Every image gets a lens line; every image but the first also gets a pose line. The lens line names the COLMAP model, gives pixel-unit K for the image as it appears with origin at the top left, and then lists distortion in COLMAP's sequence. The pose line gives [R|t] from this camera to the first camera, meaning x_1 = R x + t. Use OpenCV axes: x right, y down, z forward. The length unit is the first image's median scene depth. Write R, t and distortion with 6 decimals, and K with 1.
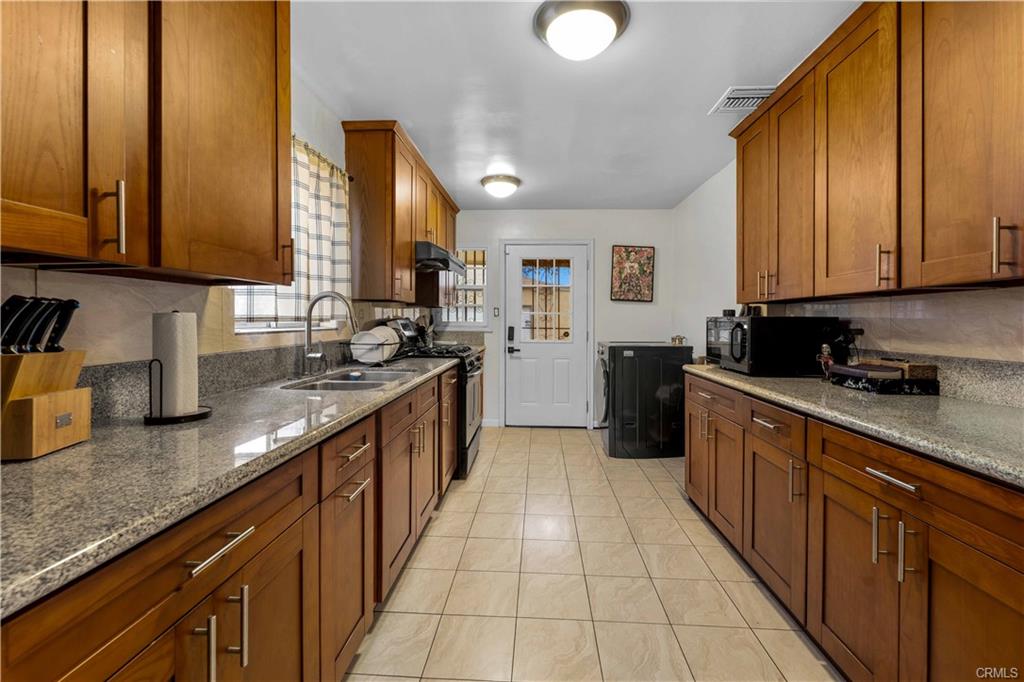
lens RADIAL K [[416.8, 0, 519.8], [0, 416.8, 319.0], [0, 0, 1]] dist [-0.003402, 0.000756]
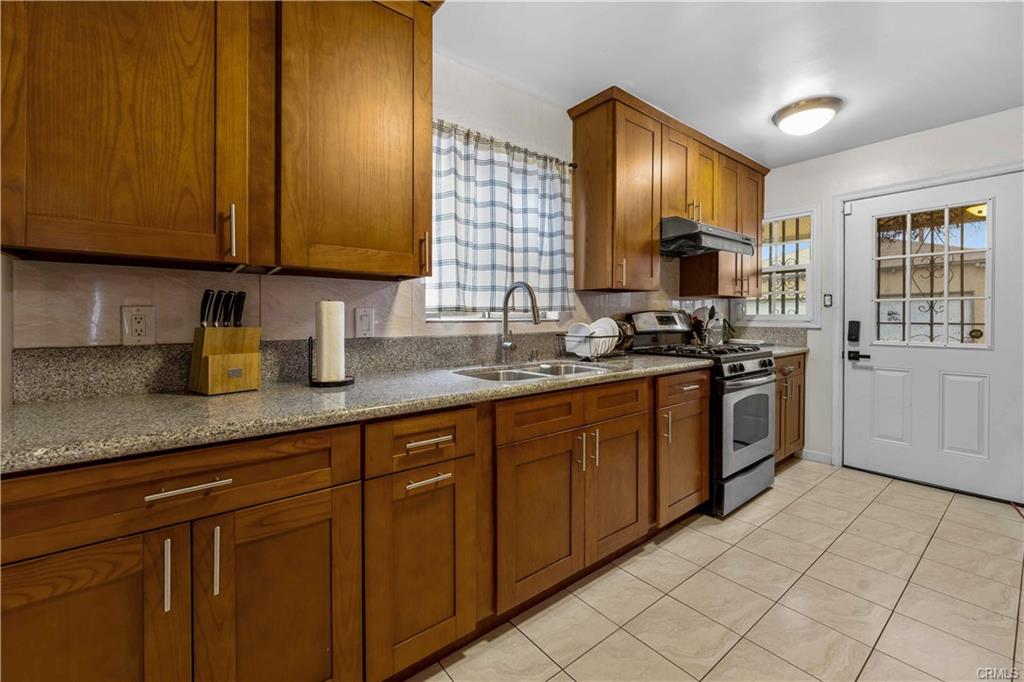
lens RADIAL K [[416.8, 0, 530.8], [0, 416.8, 320.2], [0, 0, 1]] dist [-0.003402, 0.000756]
pose [[0.658191, -0.006613, -0.752822, 0.308962], [0.008944, 0.999960, -0.000964, 0.027295], [0.752798, -0.006099, 0.658224, 0.346013]]
